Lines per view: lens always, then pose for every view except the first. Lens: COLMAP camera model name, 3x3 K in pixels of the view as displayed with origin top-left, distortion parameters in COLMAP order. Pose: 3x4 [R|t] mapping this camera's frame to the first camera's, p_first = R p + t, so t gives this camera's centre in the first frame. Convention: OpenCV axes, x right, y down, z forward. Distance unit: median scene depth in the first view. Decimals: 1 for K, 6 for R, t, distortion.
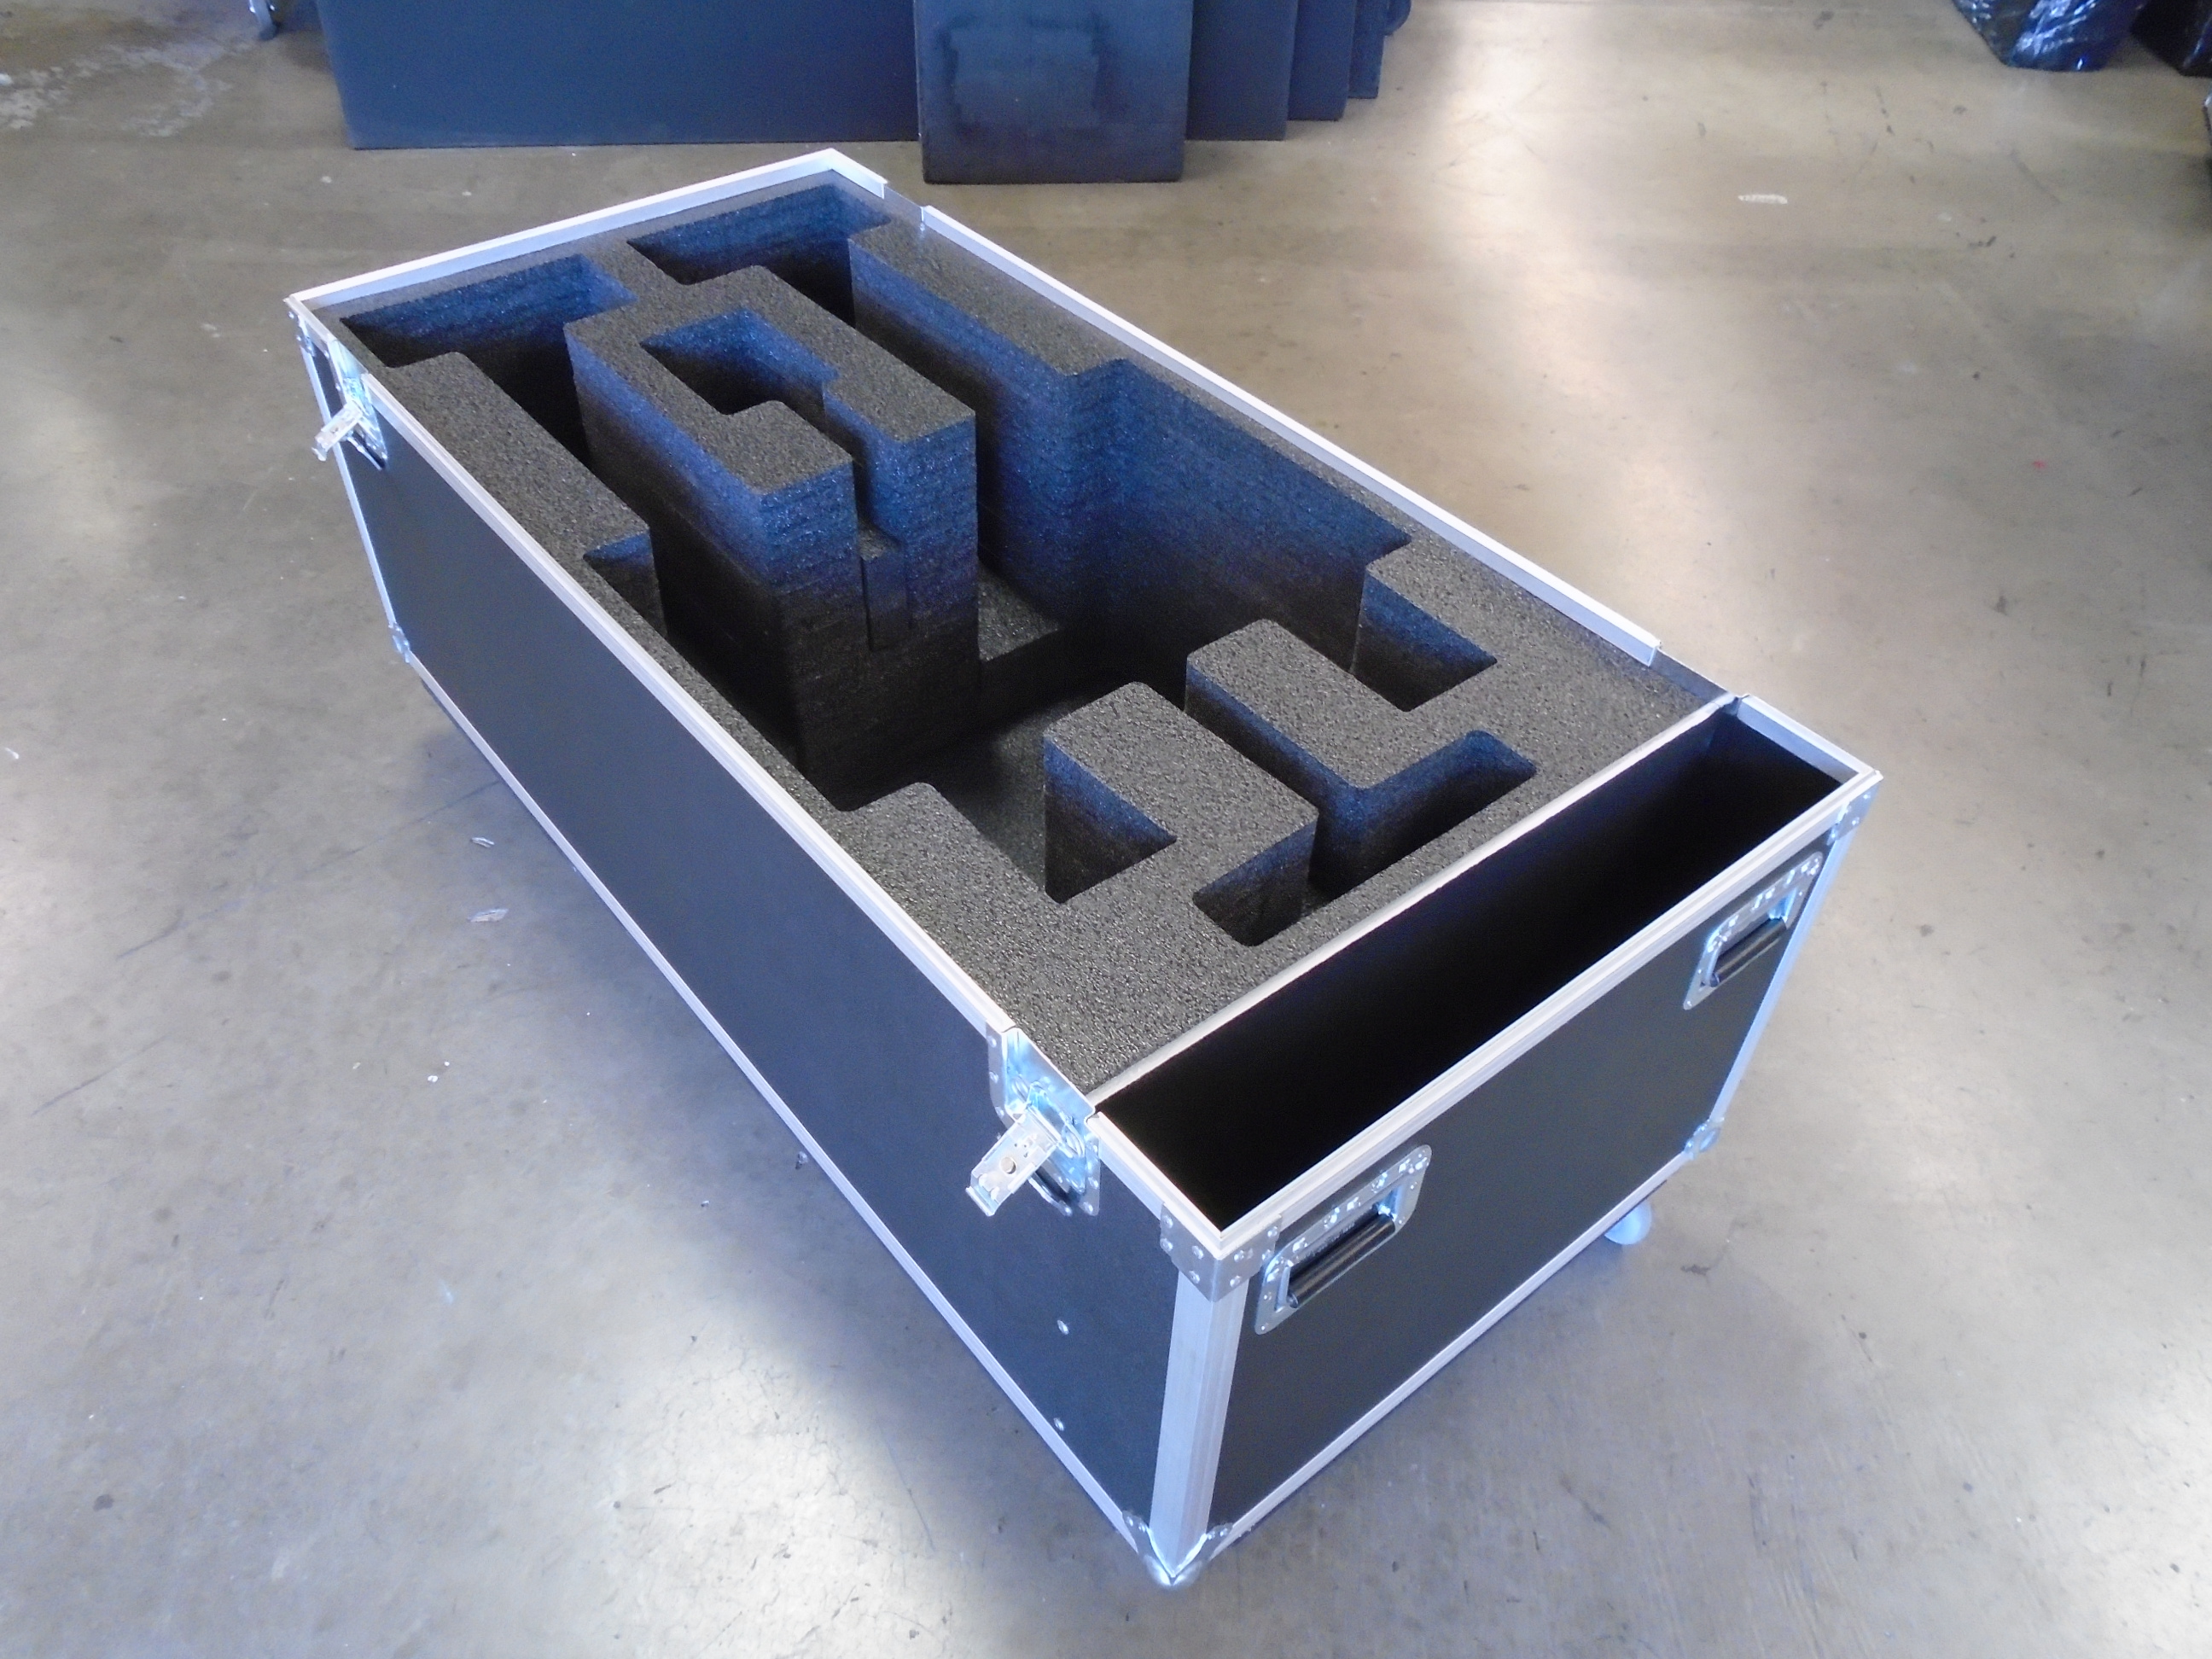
lens RADIAL K [[1678.4, 0, 1106.0], [0, 1678.4, 829.5], [0, 0, 1]] dist [-0.009435, -0.001297]
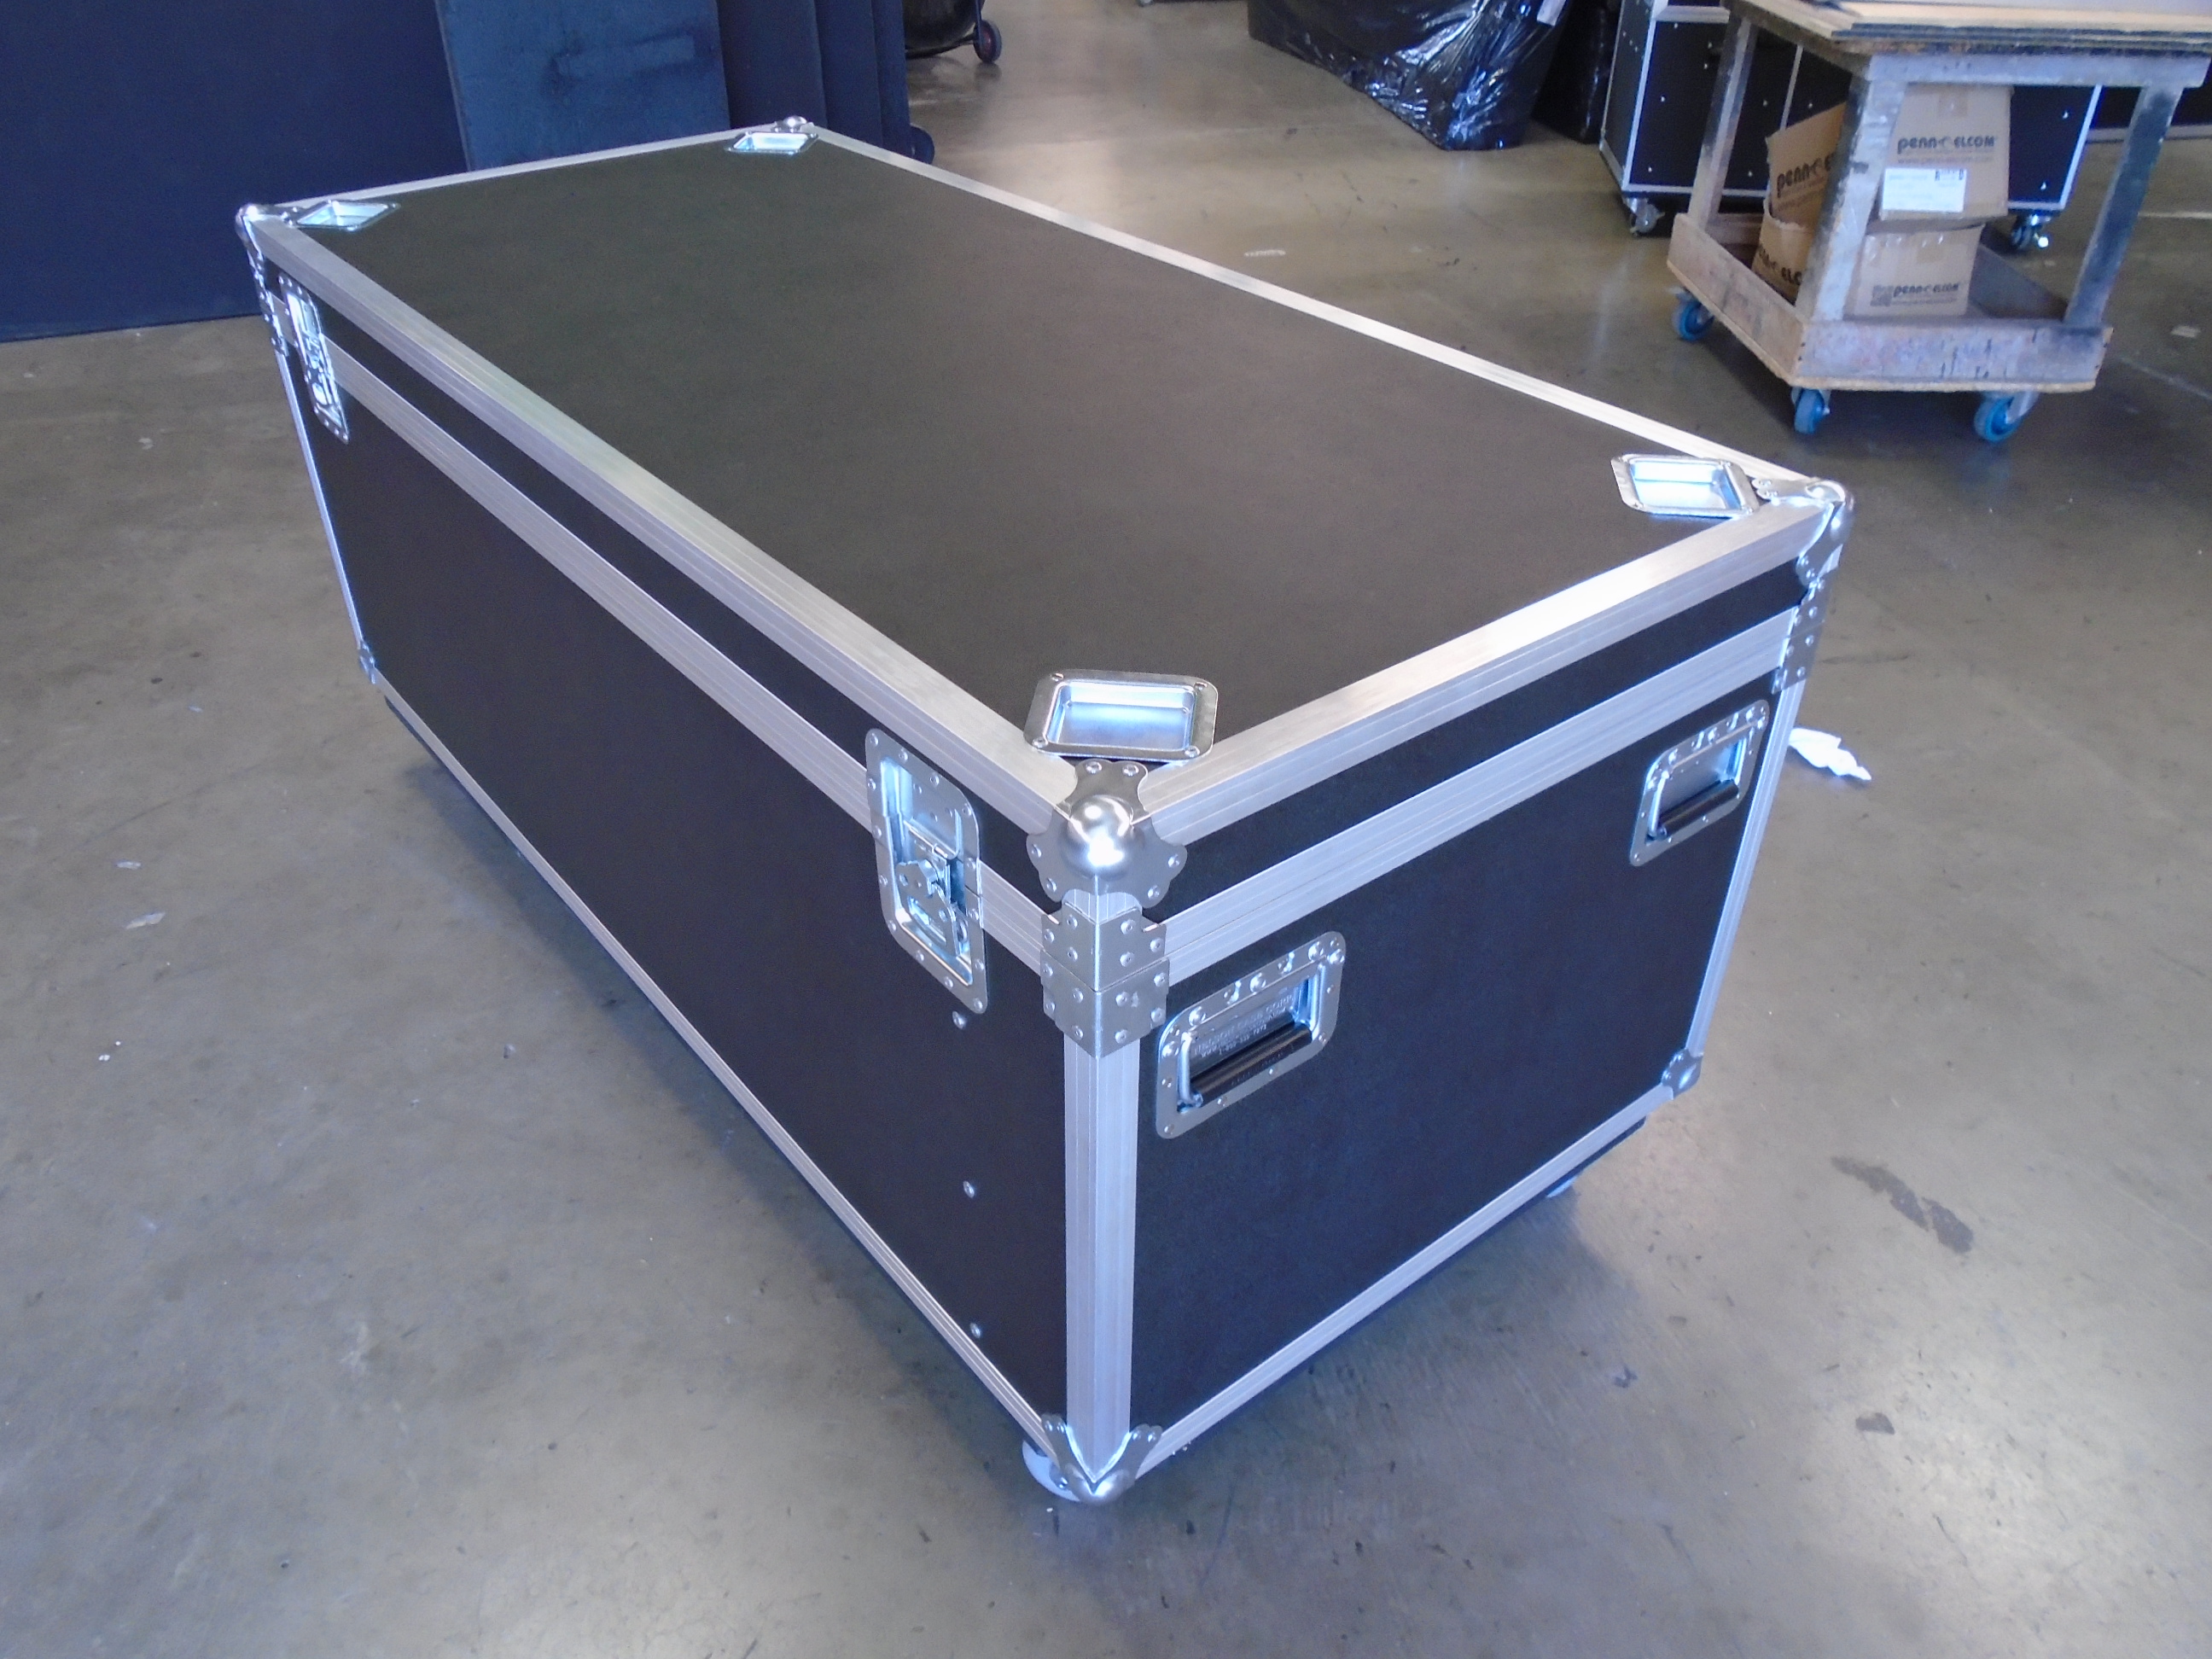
lens RADIAL K [[1681.1, 0, 1106.0], [0, 1681.1, 829.5], [0, 0, 1]] dist [-0.022311, 0.003024]
pose [[0.964954, -0.169369, 0.200443, -0.008096], [0.196967, 0.972182, -0.126752, 0.138993], [-0.173399, 0.161791, 0.971471, -0.030236]]
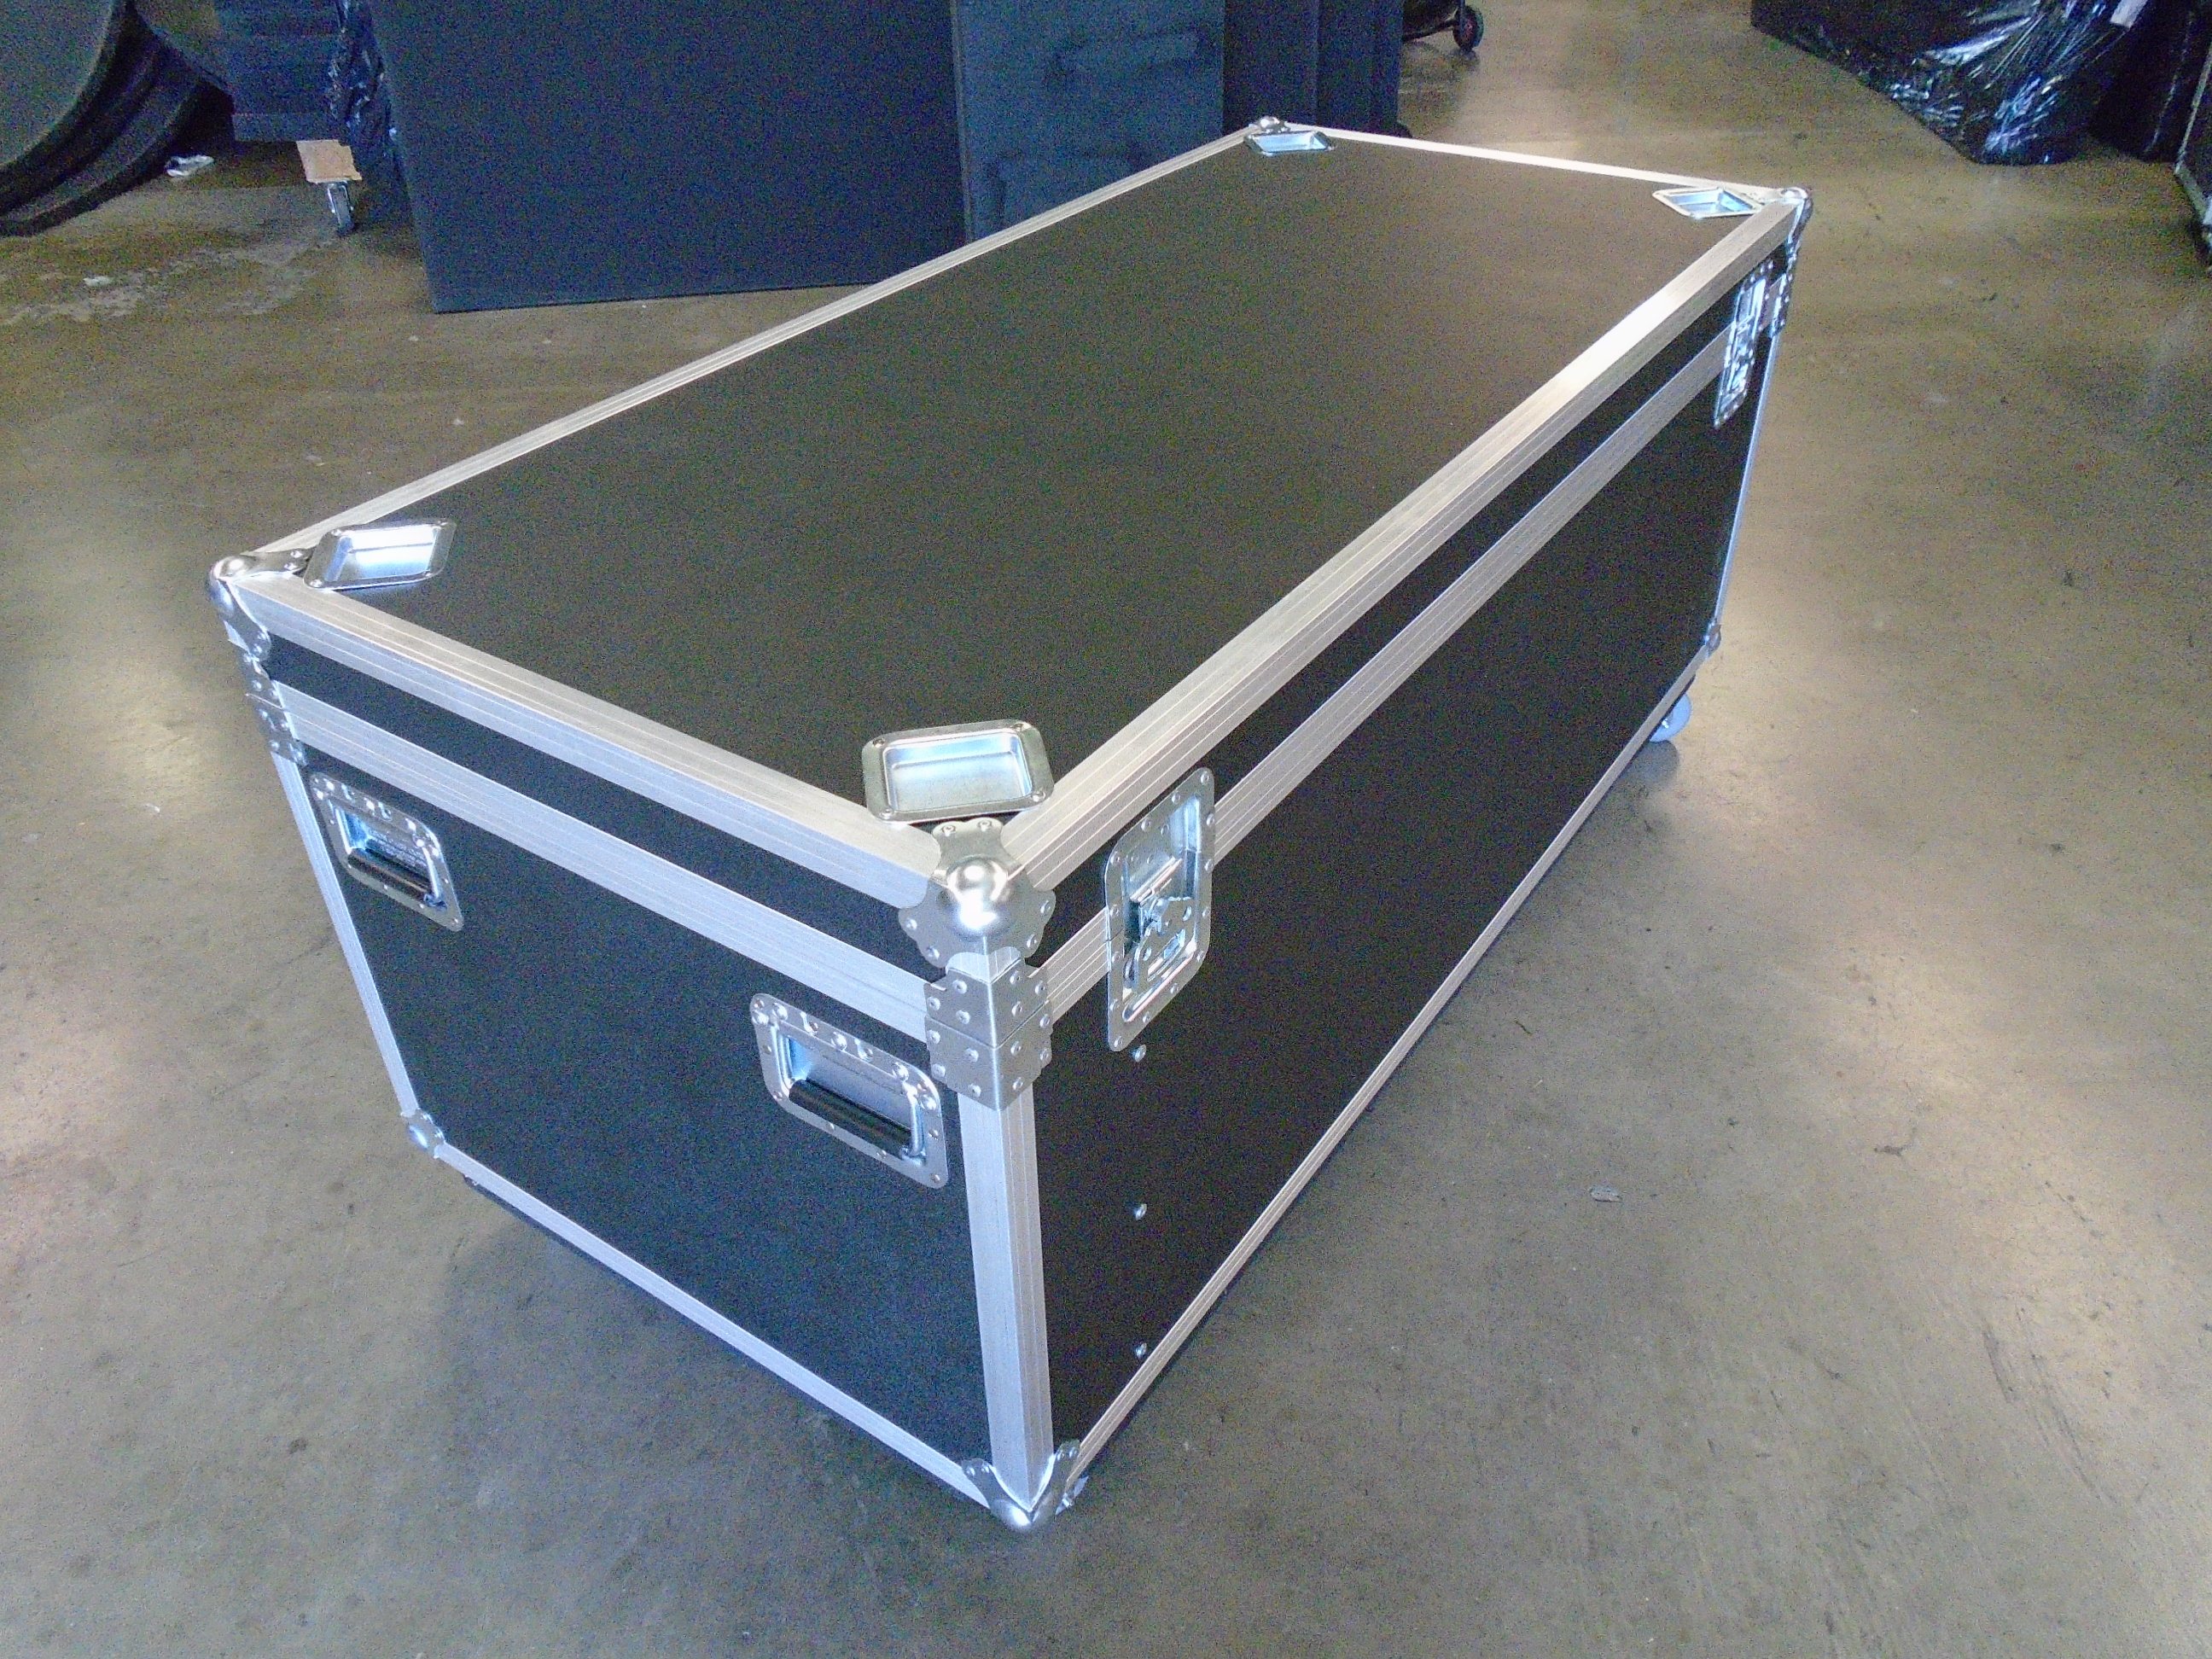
lens RADIAL K [[1678.4, 0, 1106.0], [0, 1678.4, 829.5], [0, 0, 1]] dist [-0.009435, -0.001297]
pose [[0.998136, -0.060961, -0.002824, -0.047003], [0.060023, 0.989022, -0.135030, 0.091450], [0.011025, 0.134609, 0.990837, -0.002754]]
